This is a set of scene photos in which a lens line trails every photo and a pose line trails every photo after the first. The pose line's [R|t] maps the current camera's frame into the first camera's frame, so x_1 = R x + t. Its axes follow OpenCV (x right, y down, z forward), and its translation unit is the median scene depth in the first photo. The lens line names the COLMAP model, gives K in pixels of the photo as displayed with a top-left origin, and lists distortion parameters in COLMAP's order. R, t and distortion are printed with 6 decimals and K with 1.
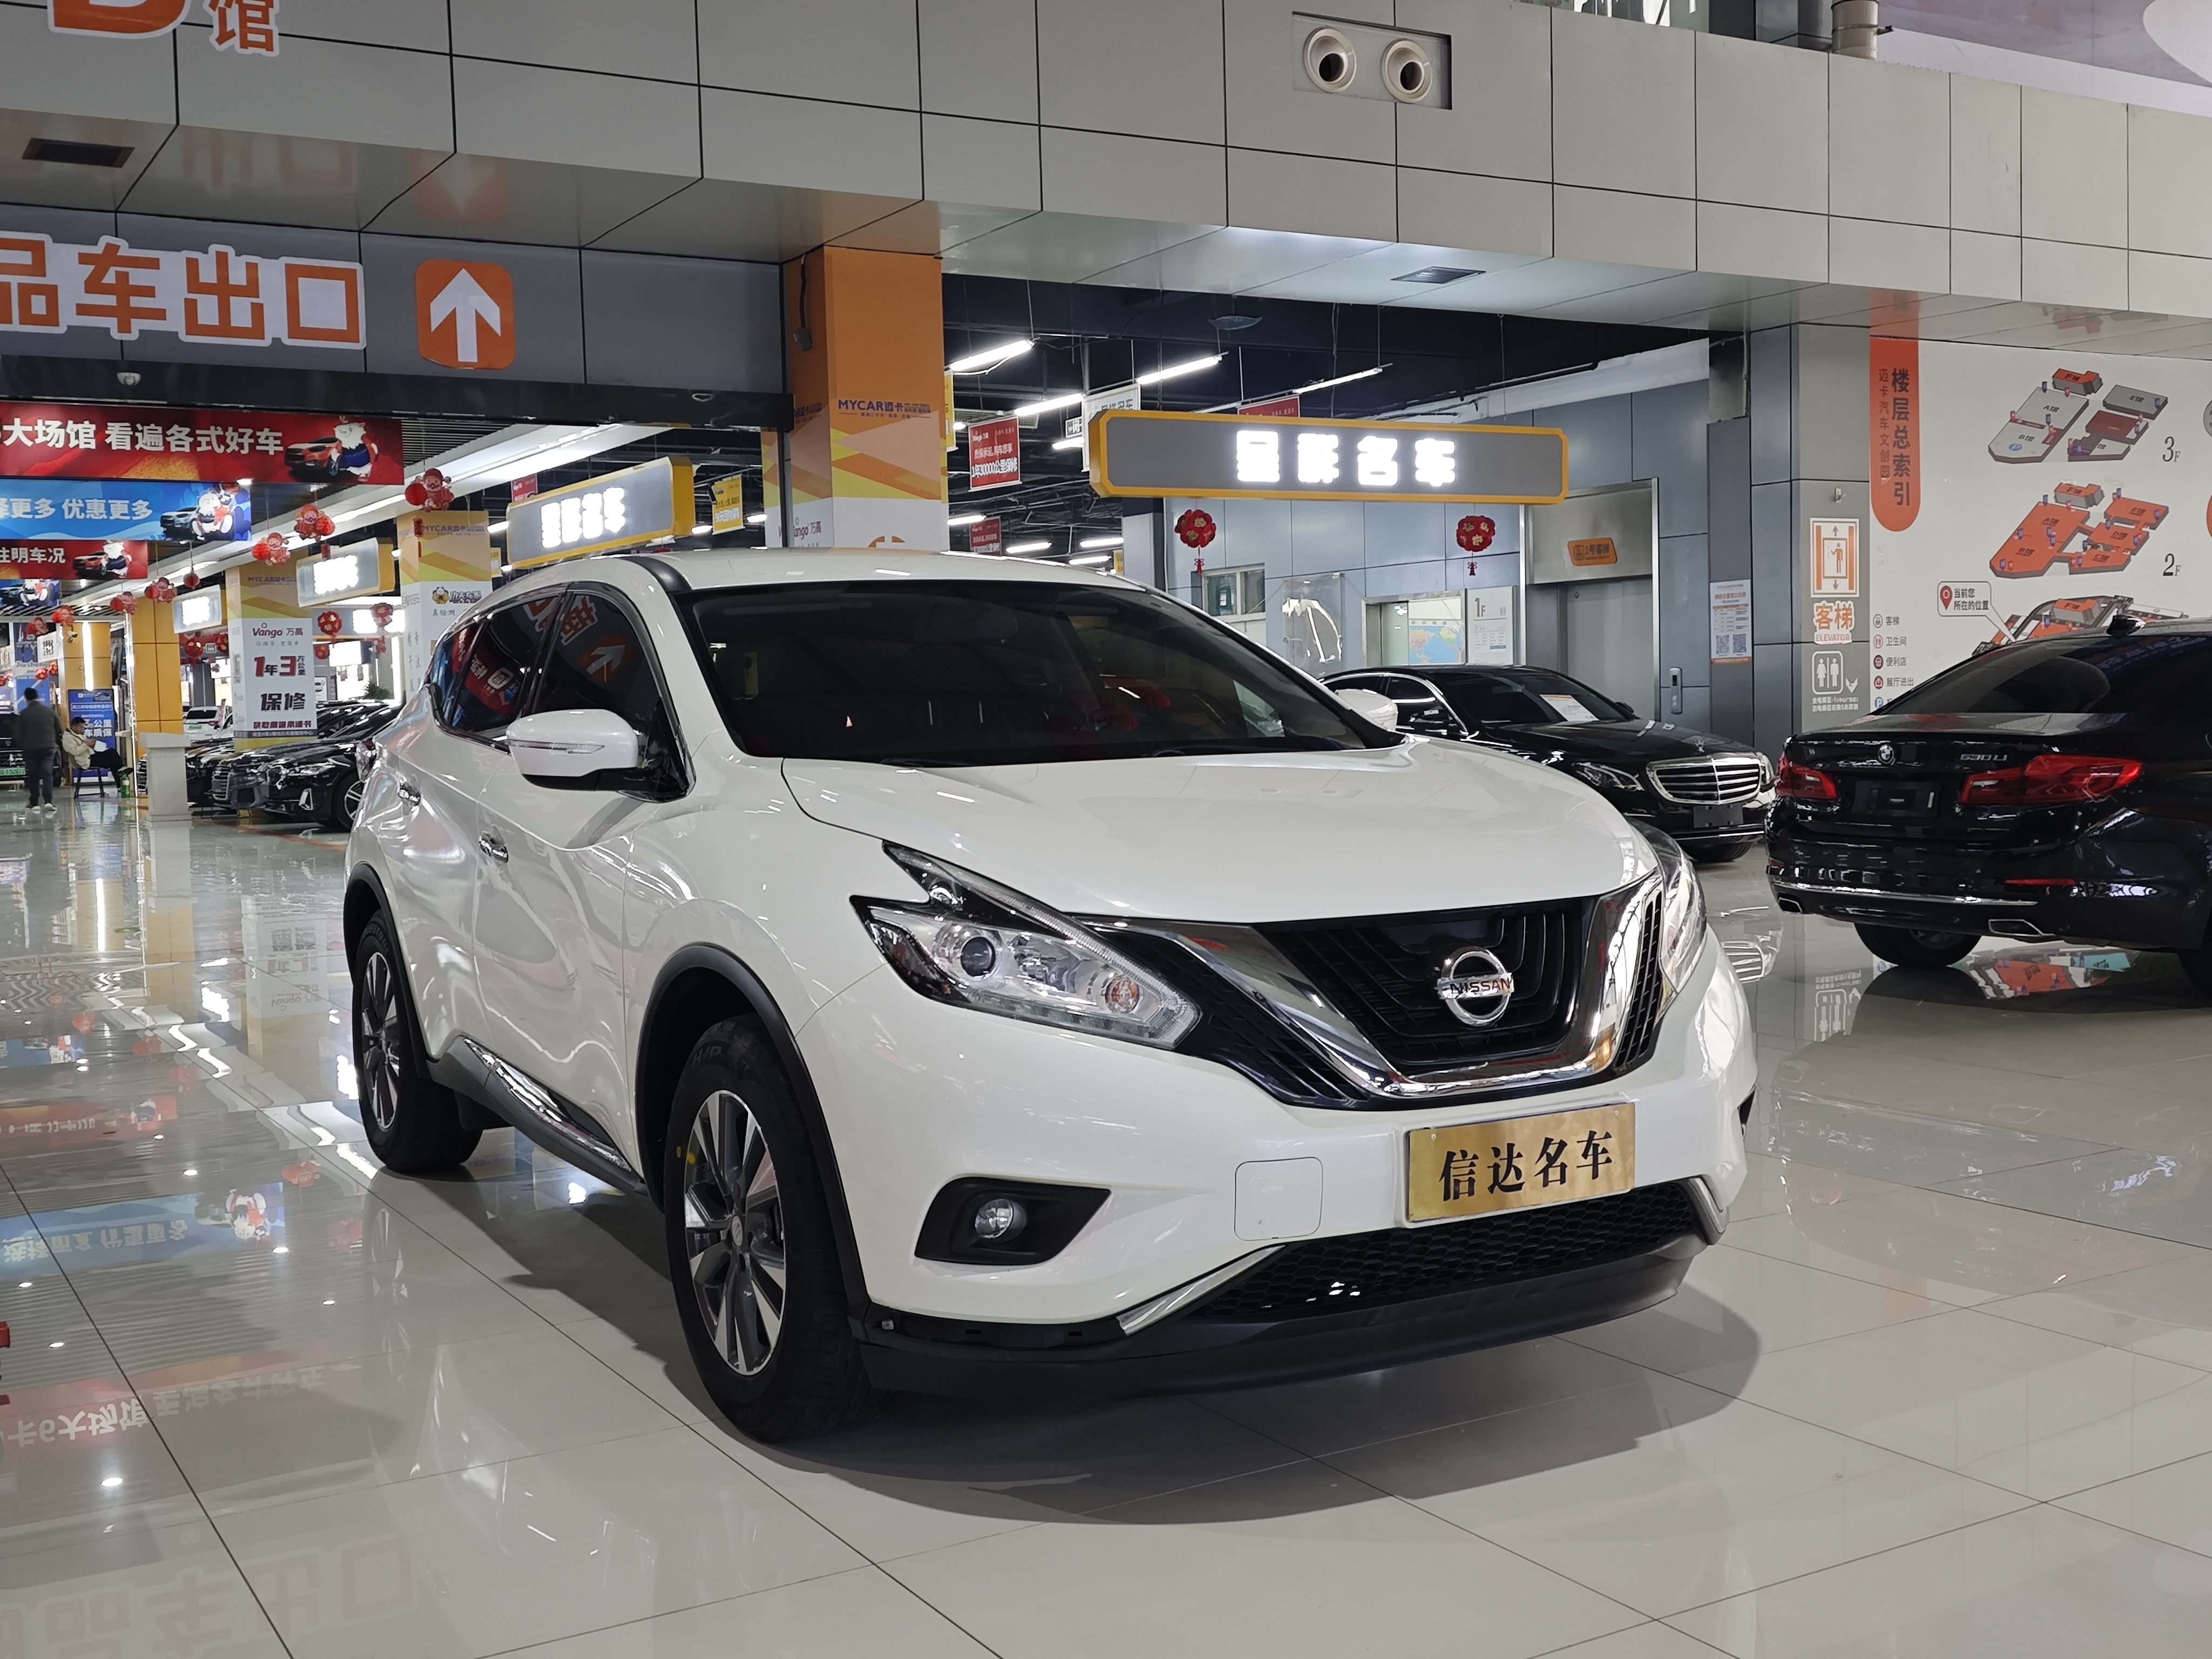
lens RADIAL K [[2308.4, 0, 1167.9], [0, 2308.4, 798.5], [0, 0, 1]] dist [0.035763, 0.000000]
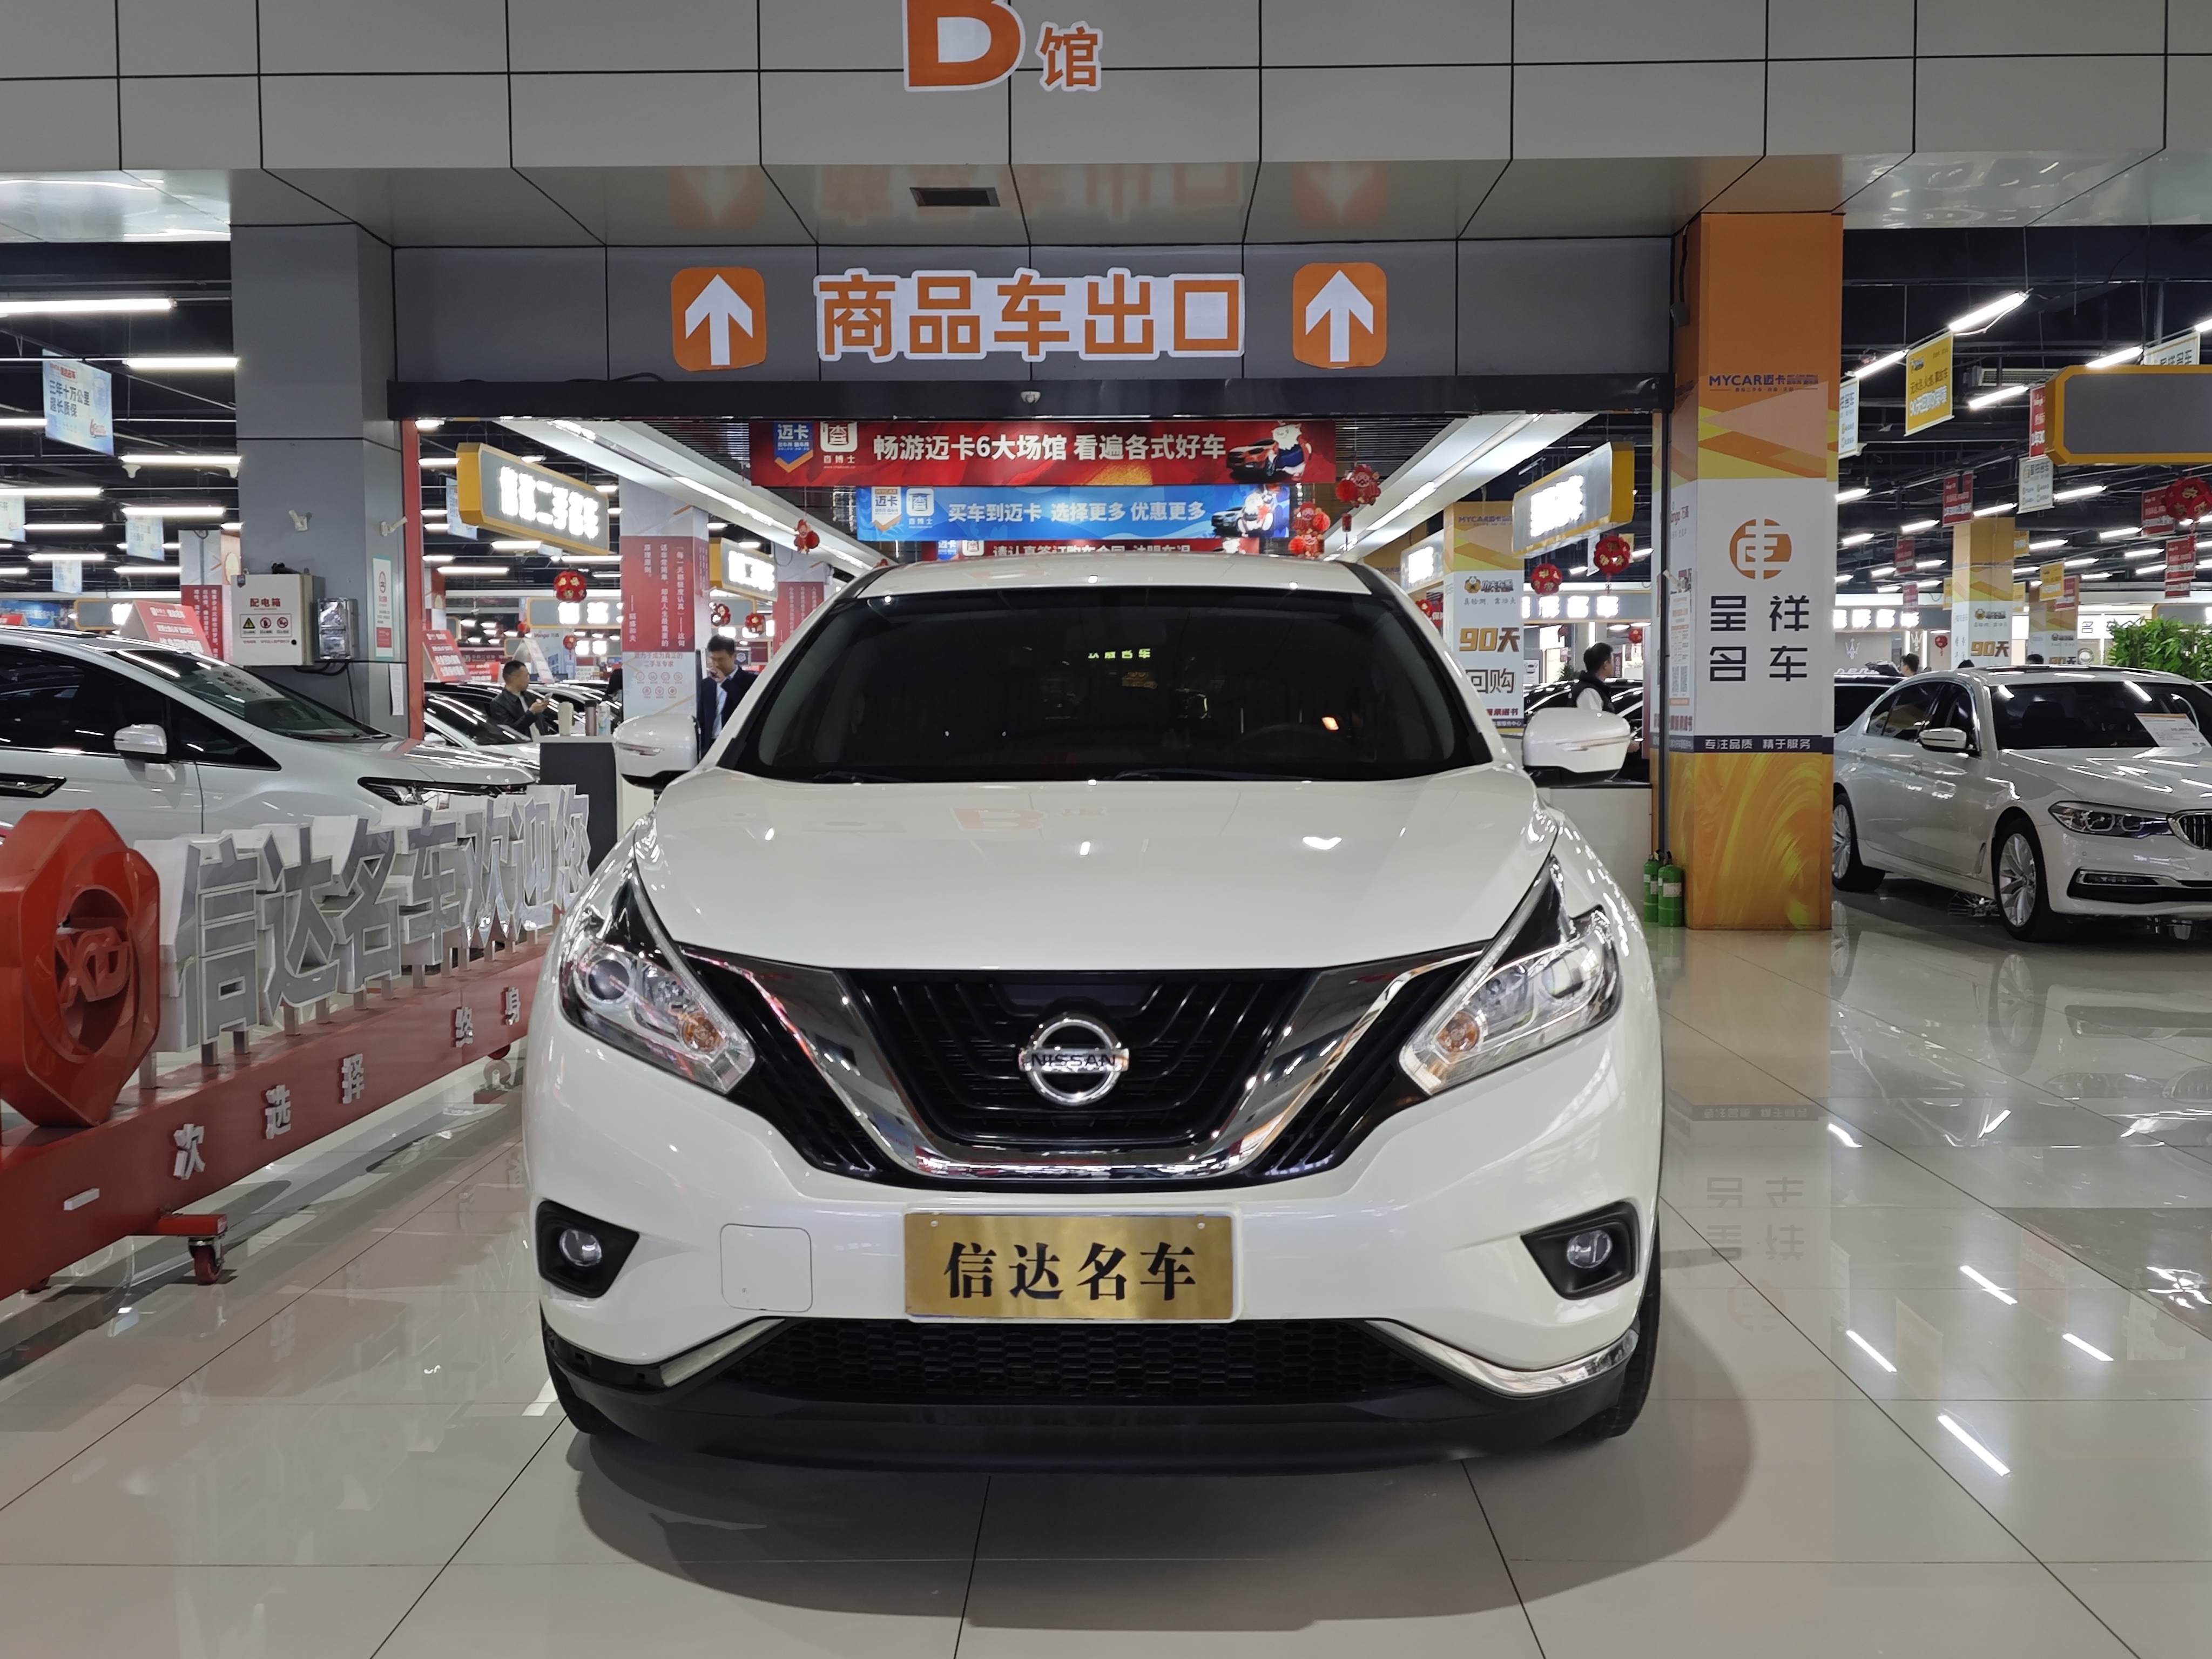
lens RADIAL K [[2308.4, 0, 1135.3], [0, 2308.4, 833.5], [0, 0, 1]] dist [0.035763, 0.000000]
pose [[0.852197, 0.049215, -0.520901, 0.179257], [-0.037742, 0.998755, 0.032618, -0.009705], [0.521857, -0.008137, 0.852994, 0.081406]]
